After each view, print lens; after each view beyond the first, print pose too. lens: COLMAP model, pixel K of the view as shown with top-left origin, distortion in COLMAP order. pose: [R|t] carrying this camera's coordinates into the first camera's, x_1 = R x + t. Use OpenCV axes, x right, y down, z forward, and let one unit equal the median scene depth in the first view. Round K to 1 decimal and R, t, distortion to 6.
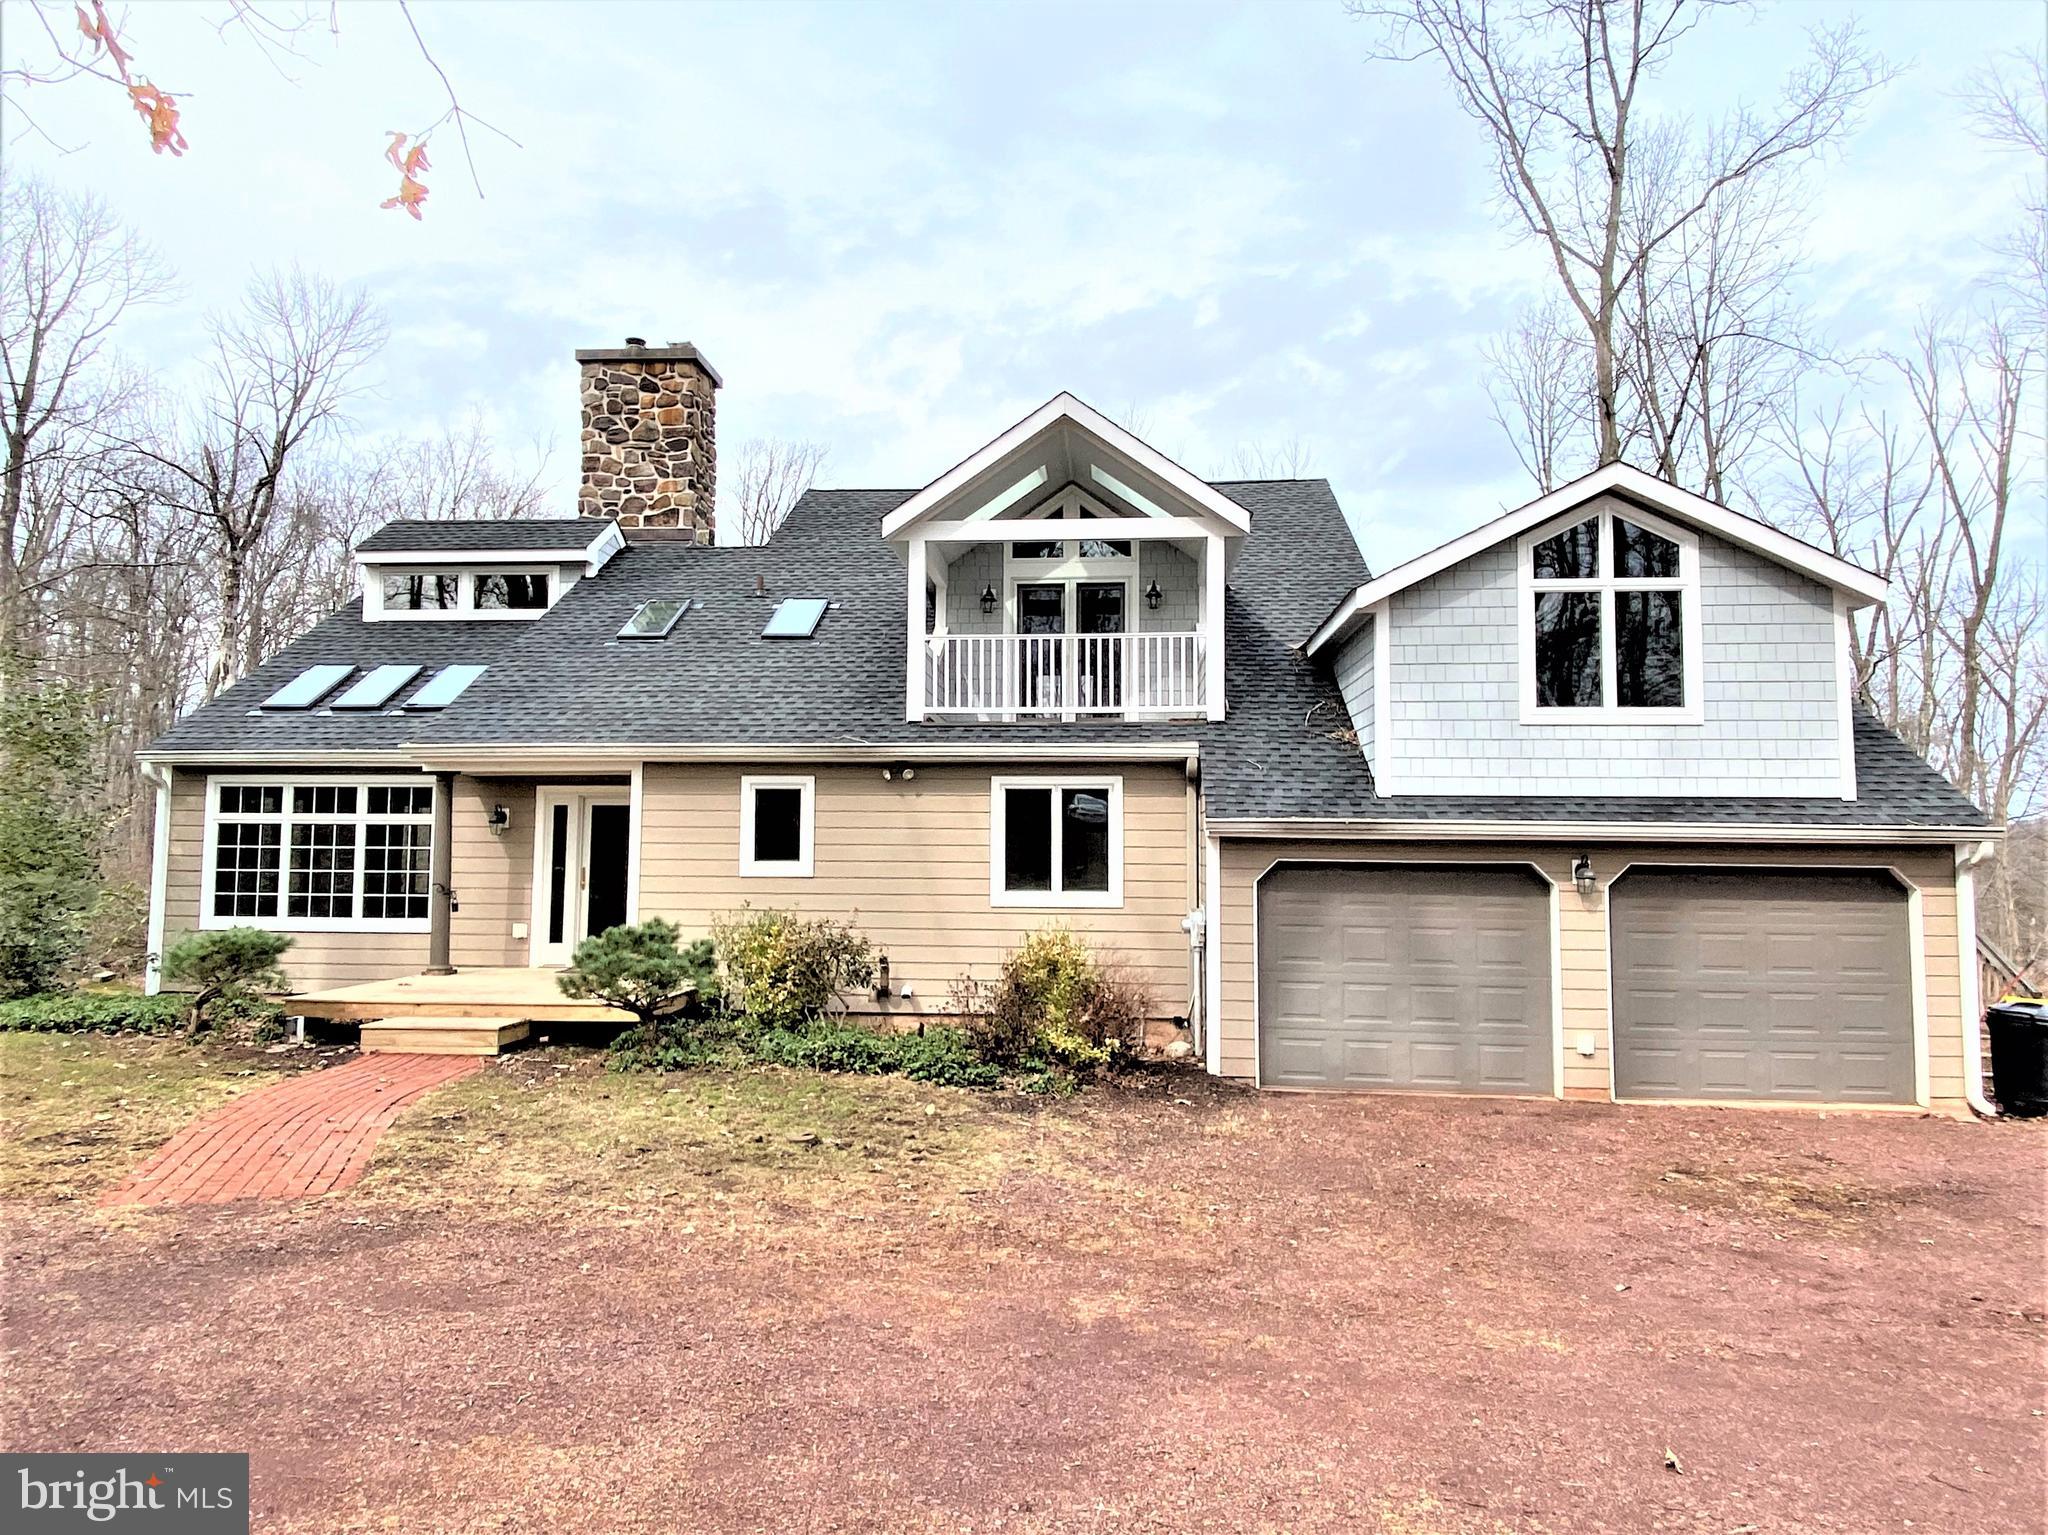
lens RADIAL K [[1223.3, 0, 1031.5], [0, 1223.3, 763.6], [0, 0, 1]] dist [0.038491, -0.031759]
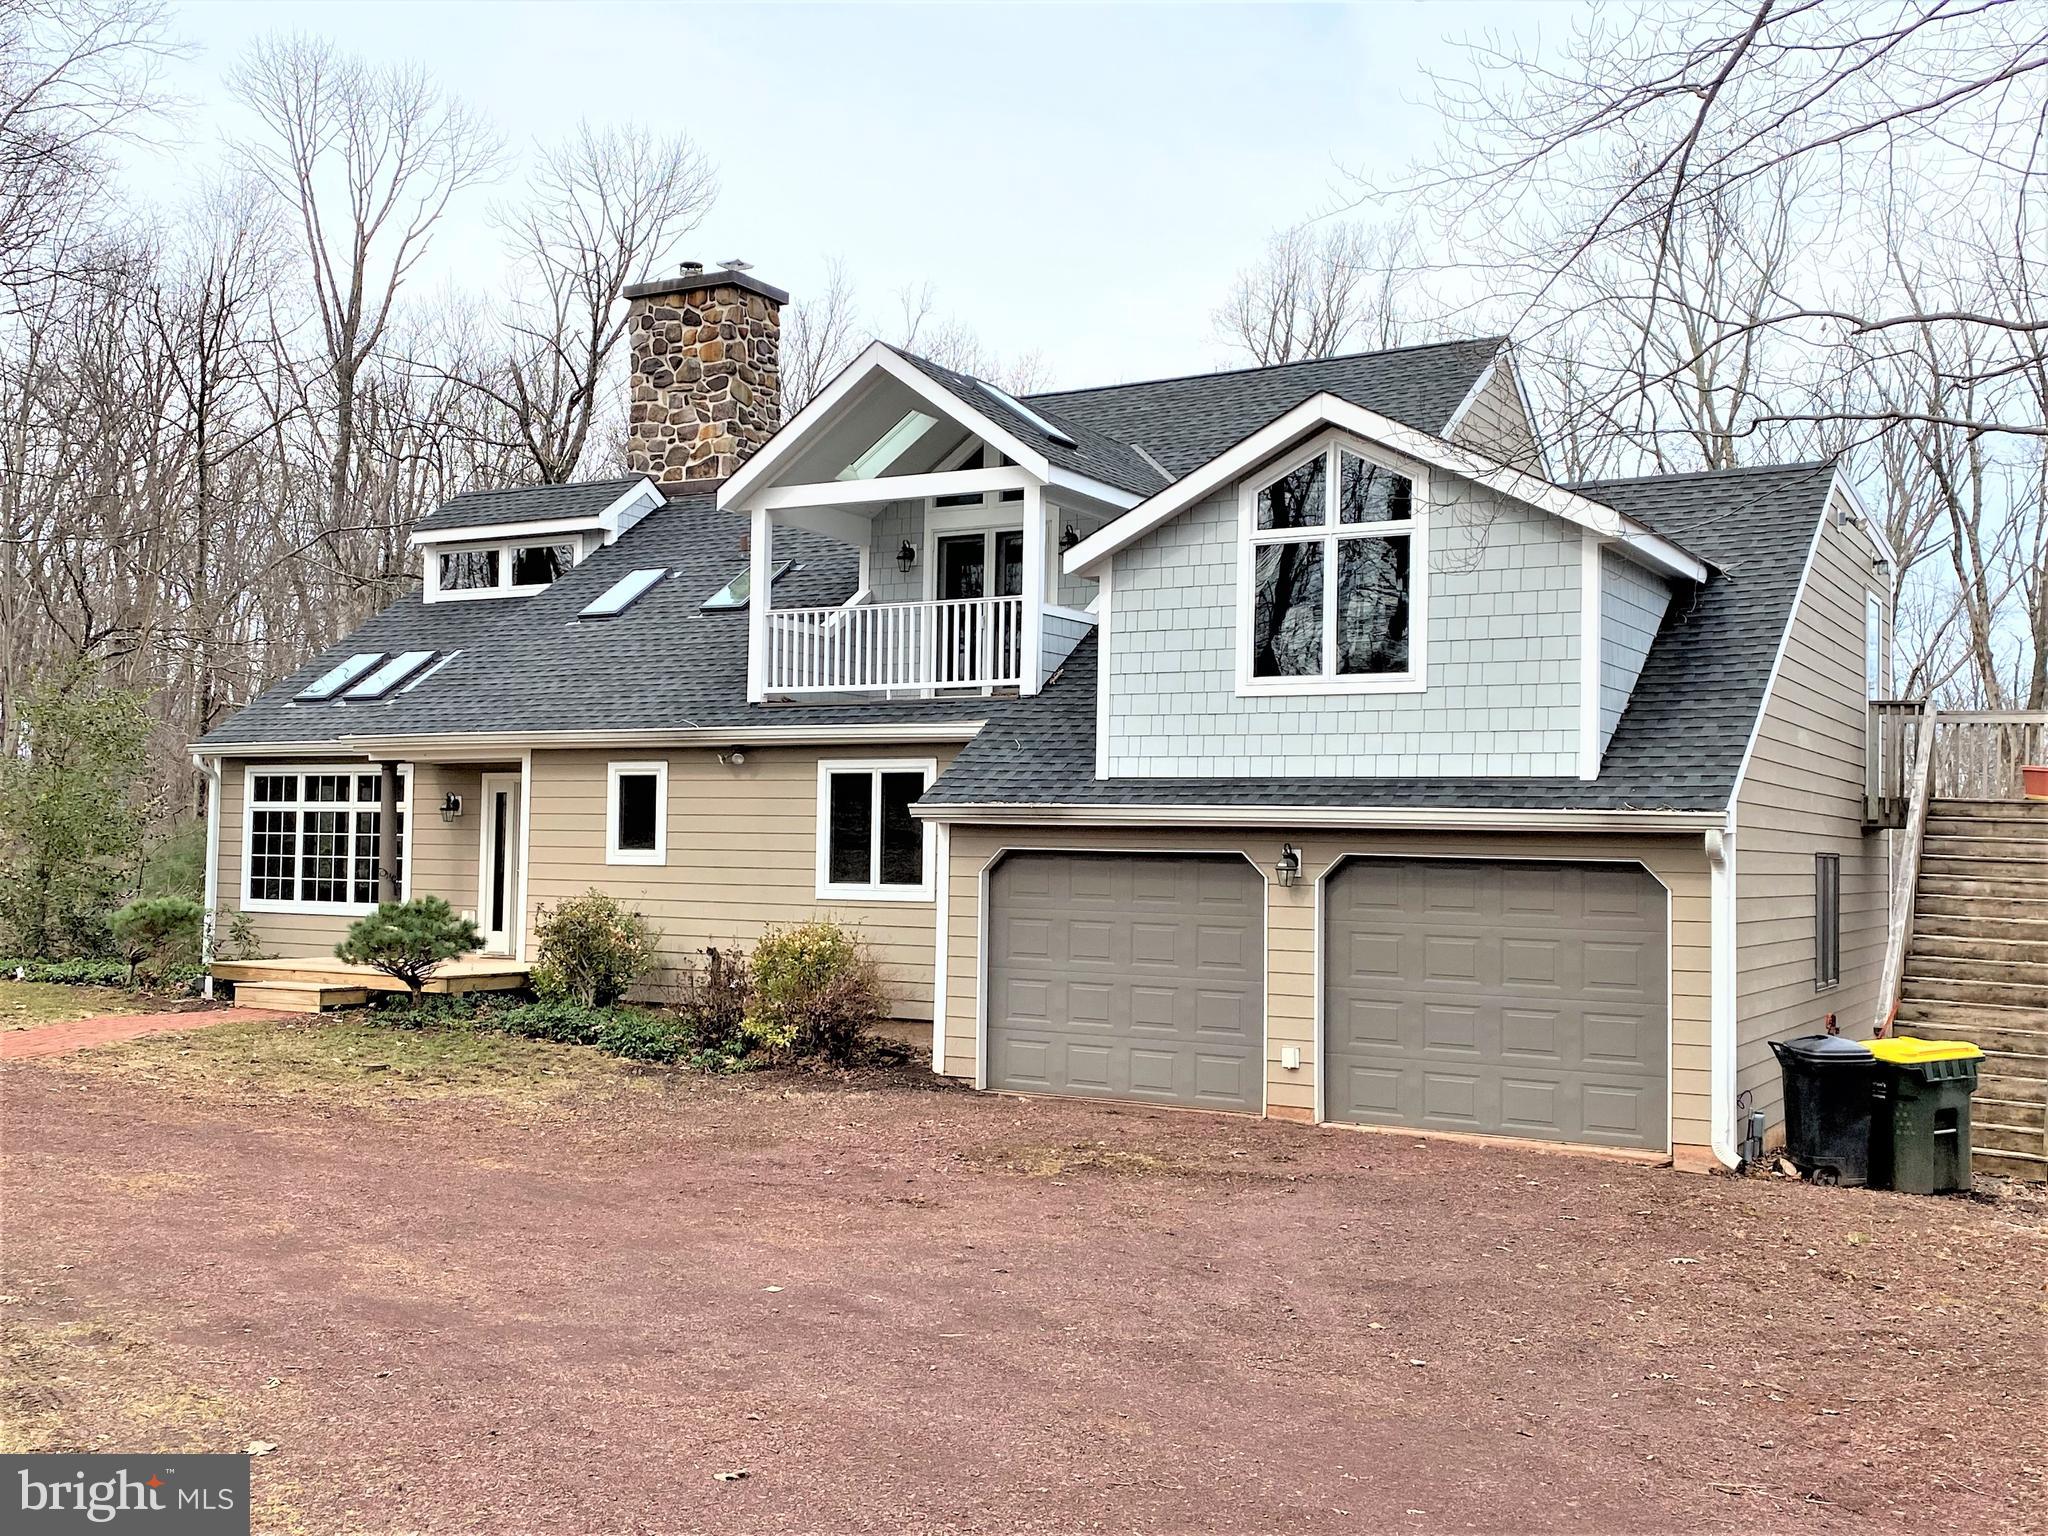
lens RADIAL K [[2056.6, 0, 1036.6], [0, 2056.6, 758.8], [0, 0, 1]] dist [0.067350, 0.000000]
pose [[0.901994, -0.011330, -0.431600, 0.789576], [0.019414, 0.999709, 0.014329, -0.009719], [0.431312, -0.021303, 0.901951, -0.345213]]
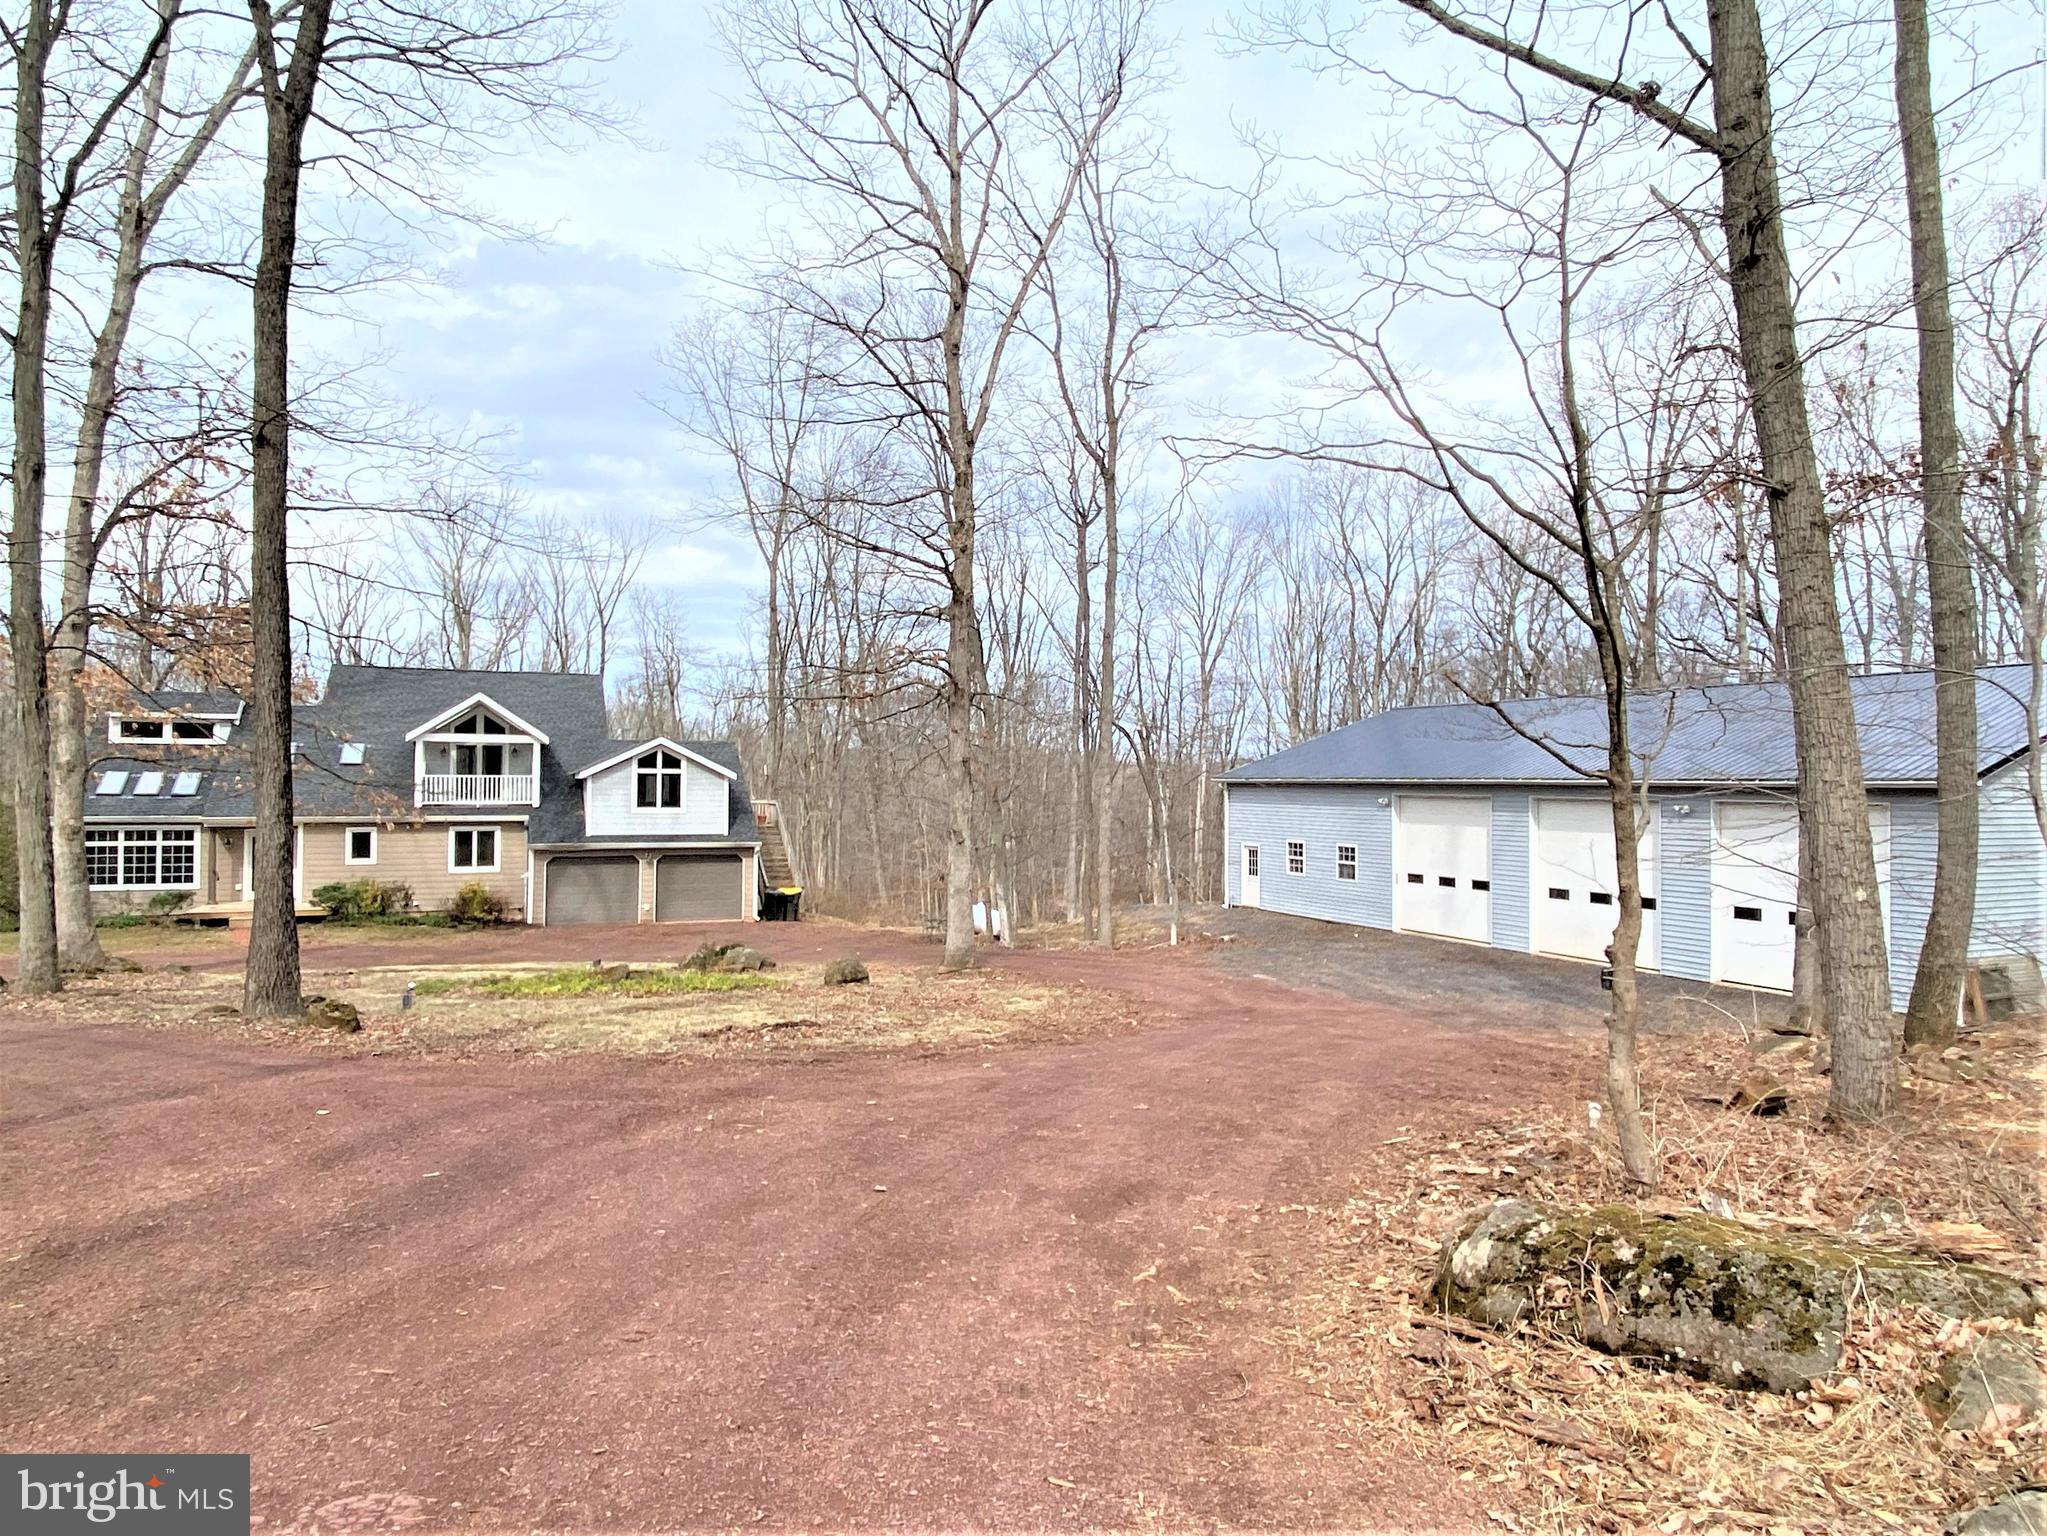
lens RADIAL K [[1222.7, 0, 1008.6], [0, 1222.7, 771.4], [0, 0, 1]] dist [0.038491, -0.031759]
pose [[0.896109, 0.005938, 0.443794, -0.137457], [-0.034581, 0.997805, 0.056475, -0.319102], [-0.442485, -0.065955, 0.894347, -2.085715]]
